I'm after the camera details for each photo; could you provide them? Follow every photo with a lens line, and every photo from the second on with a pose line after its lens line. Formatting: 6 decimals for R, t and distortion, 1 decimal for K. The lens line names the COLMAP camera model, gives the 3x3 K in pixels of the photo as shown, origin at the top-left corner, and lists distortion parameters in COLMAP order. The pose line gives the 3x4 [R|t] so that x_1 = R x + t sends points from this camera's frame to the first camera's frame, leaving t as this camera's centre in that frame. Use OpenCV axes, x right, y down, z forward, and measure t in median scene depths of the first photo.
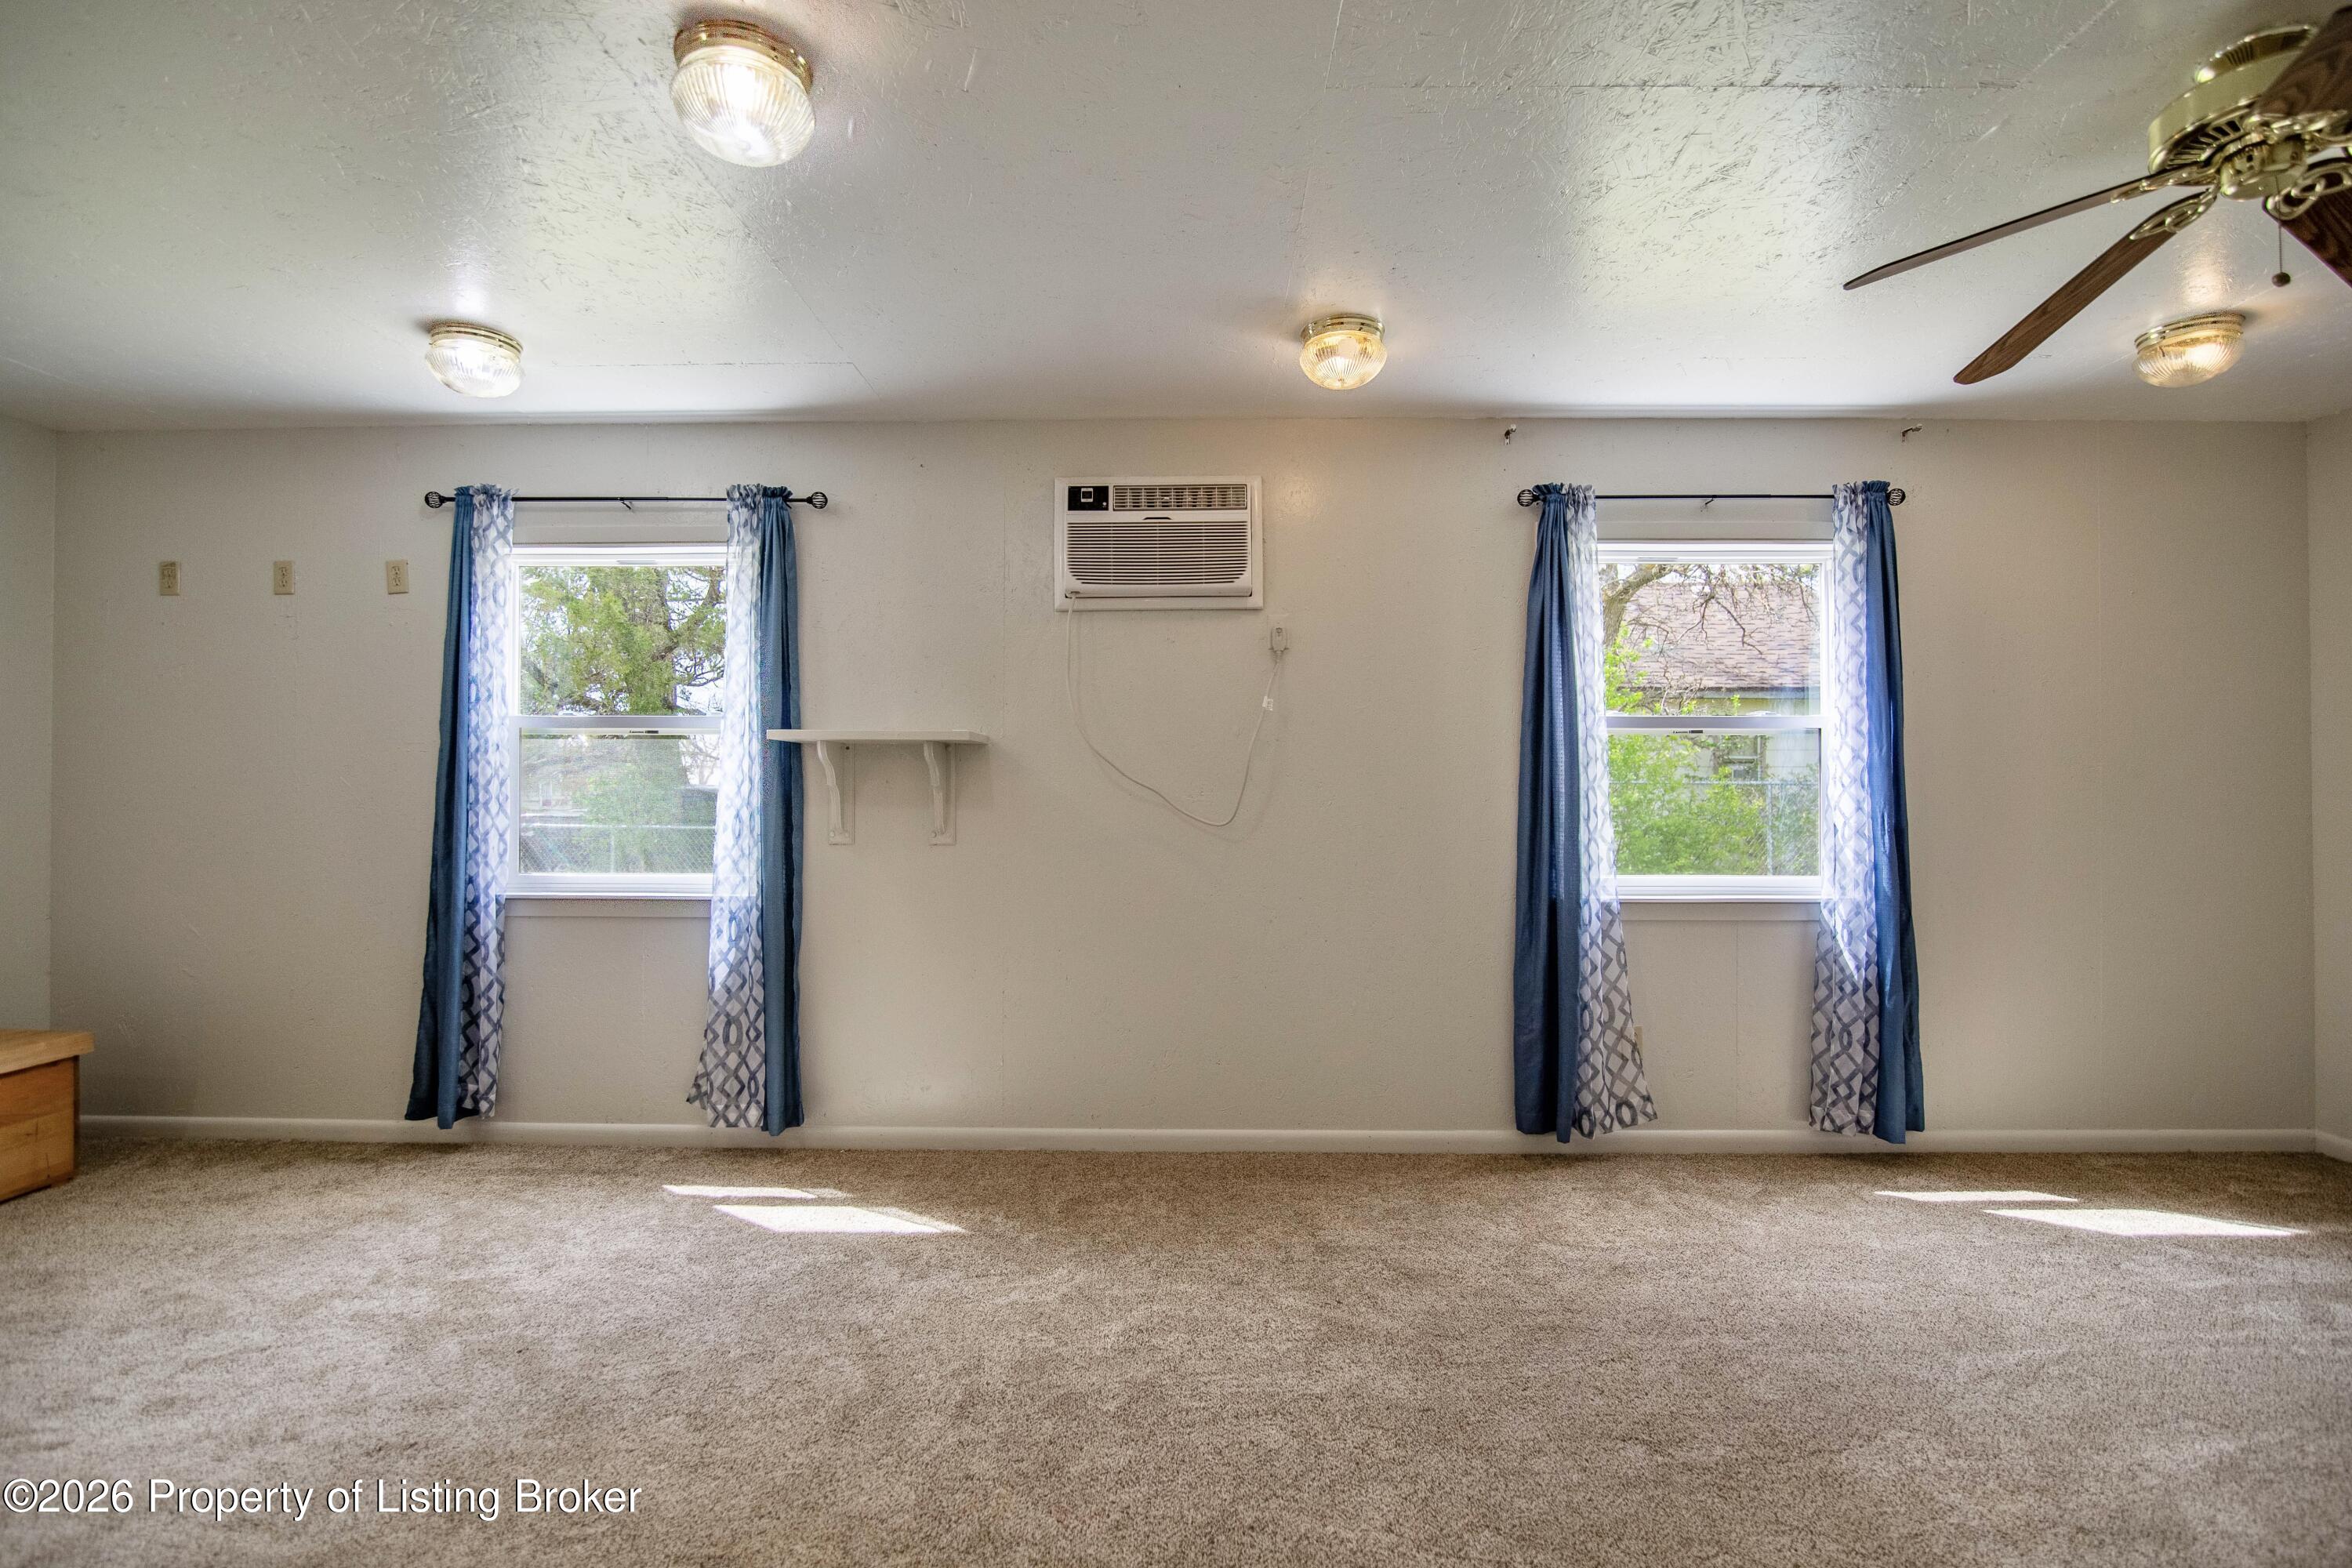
lens RADIAL K [[1087.0, 0, 1167.3], [0, 1087.0, 792.7], [0, 0, 1]] dist [-0.020921, 0.001380]
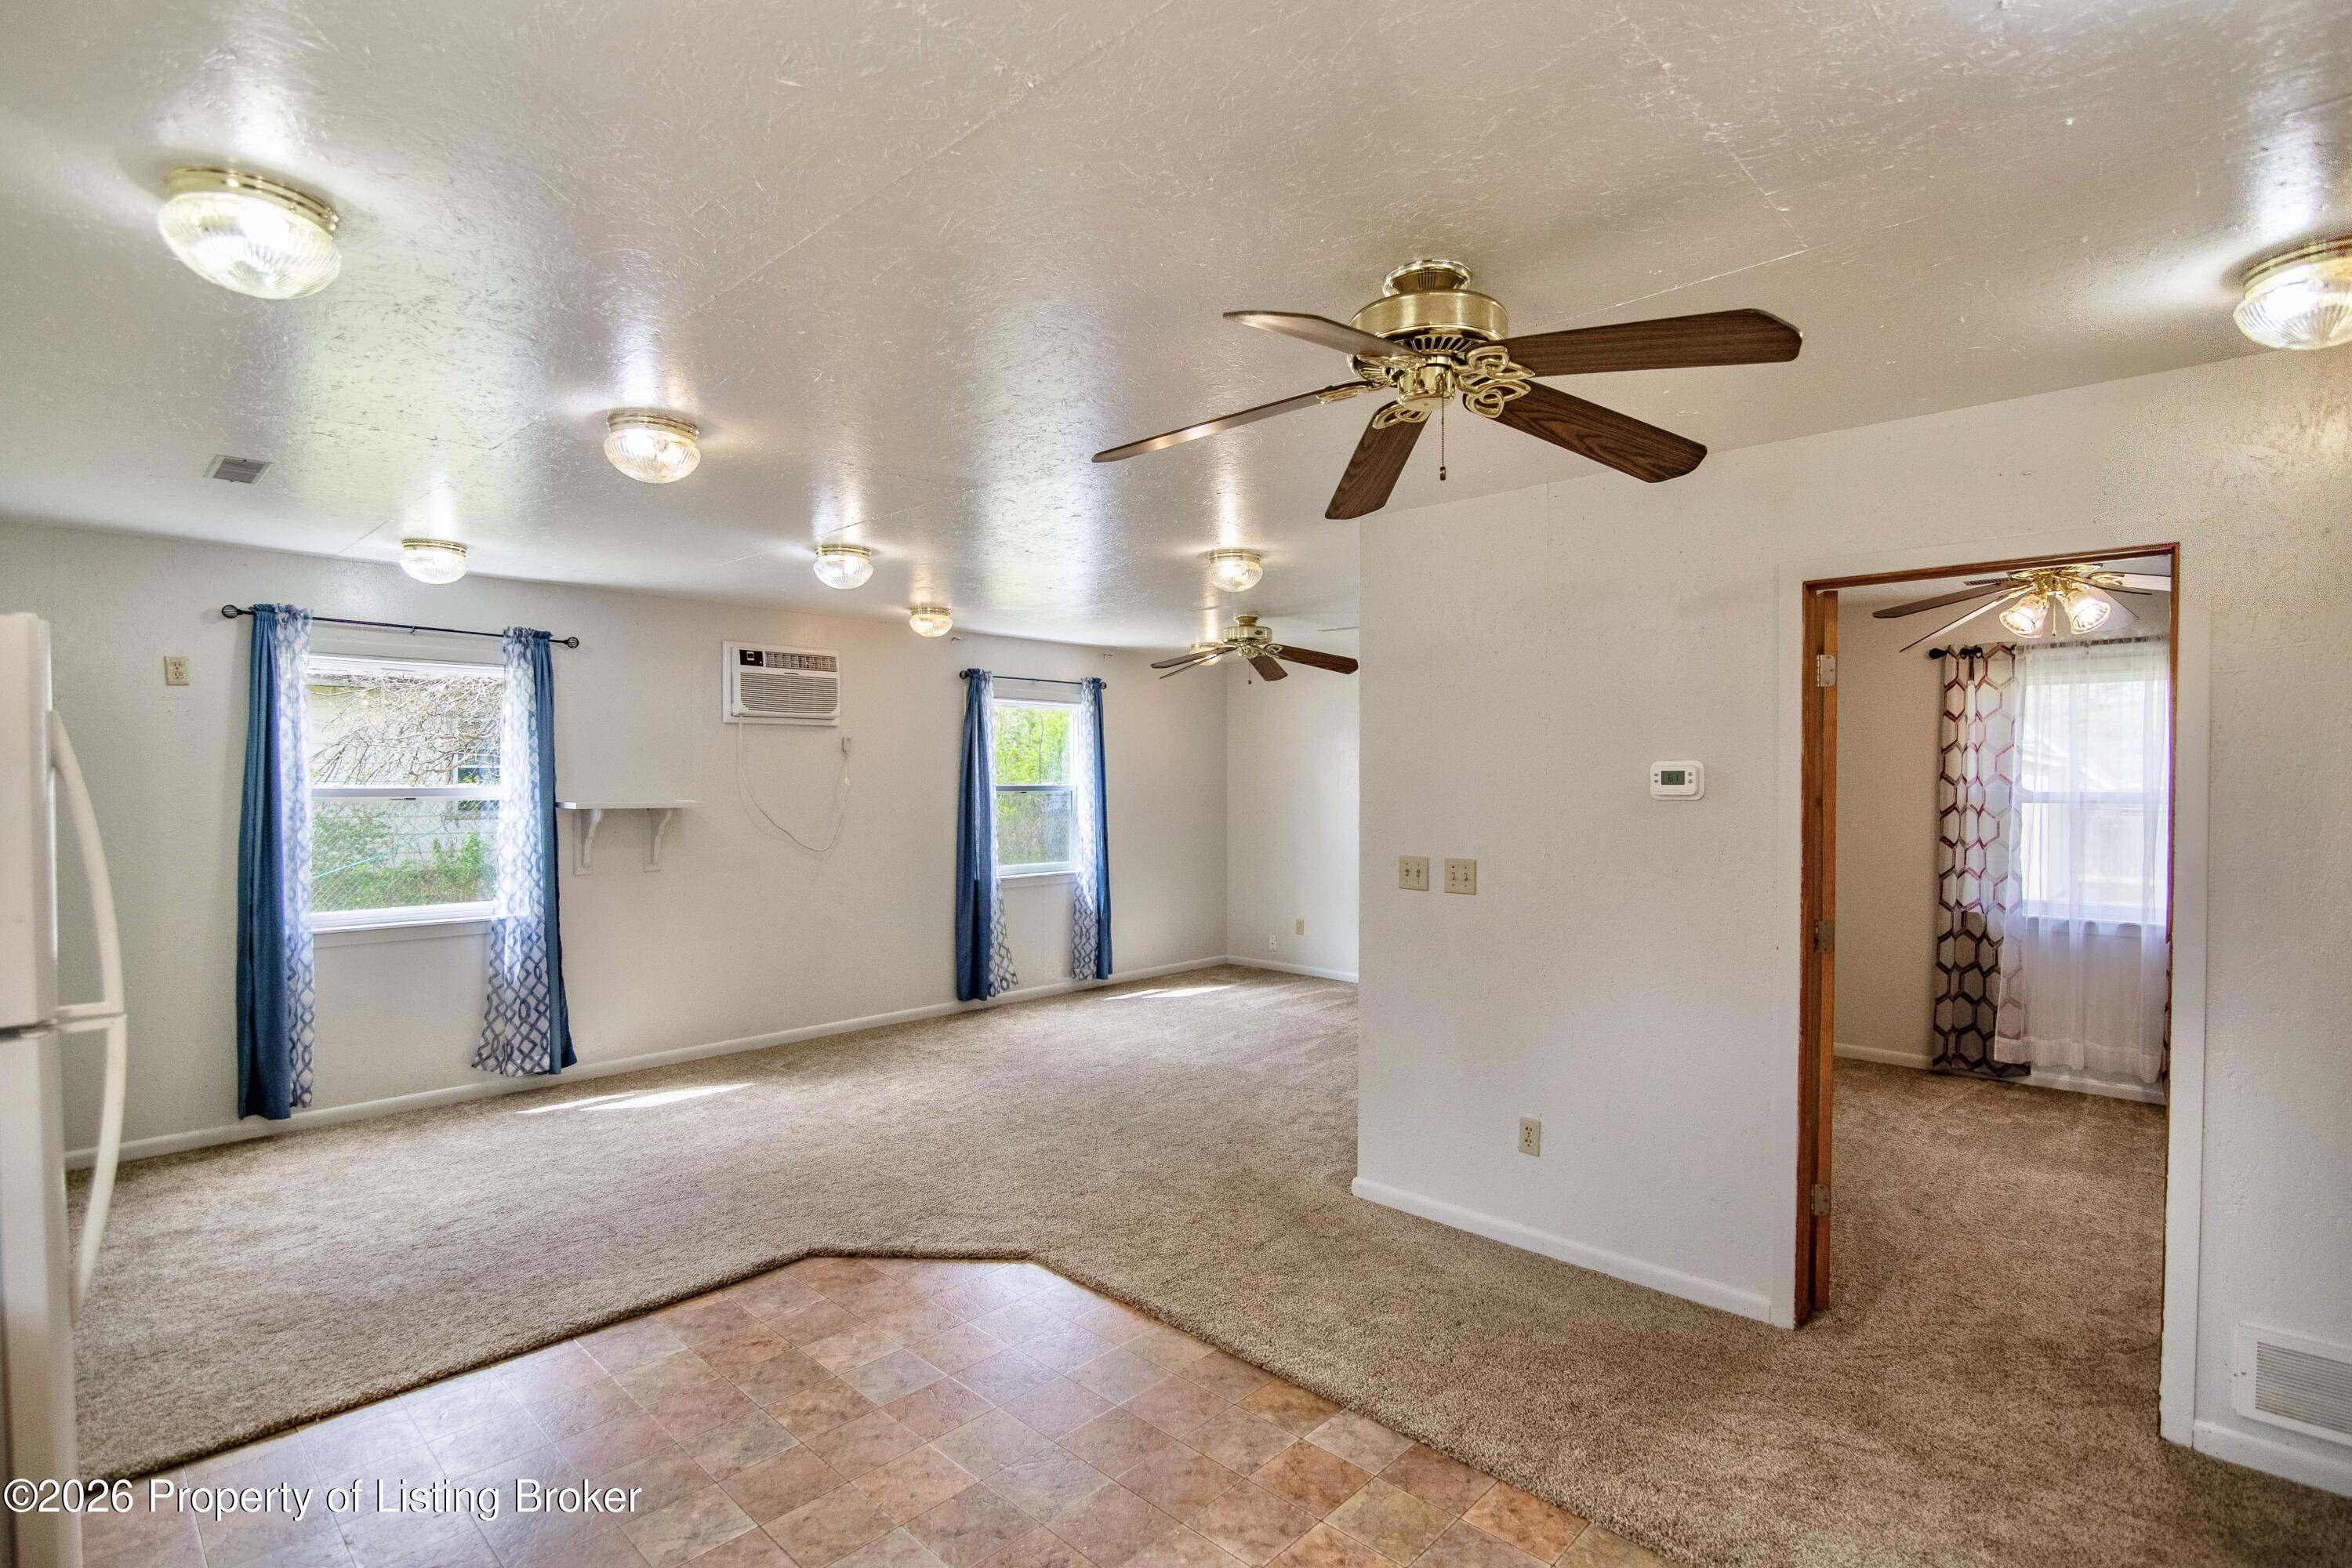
lens RADIAL K [[1123.0, 0, 1170.7], [0, 1123.0, 787.0], [0, 0, 1]] dist [-0.016918, -0.000138]
pose [[0.674231, -0.005475, 0.738500, -0.912068], [-0.006565, 0.999889, 0.013407, -0.101320], [-0.738491, -0.013887, 0.674120, -0.638289]]
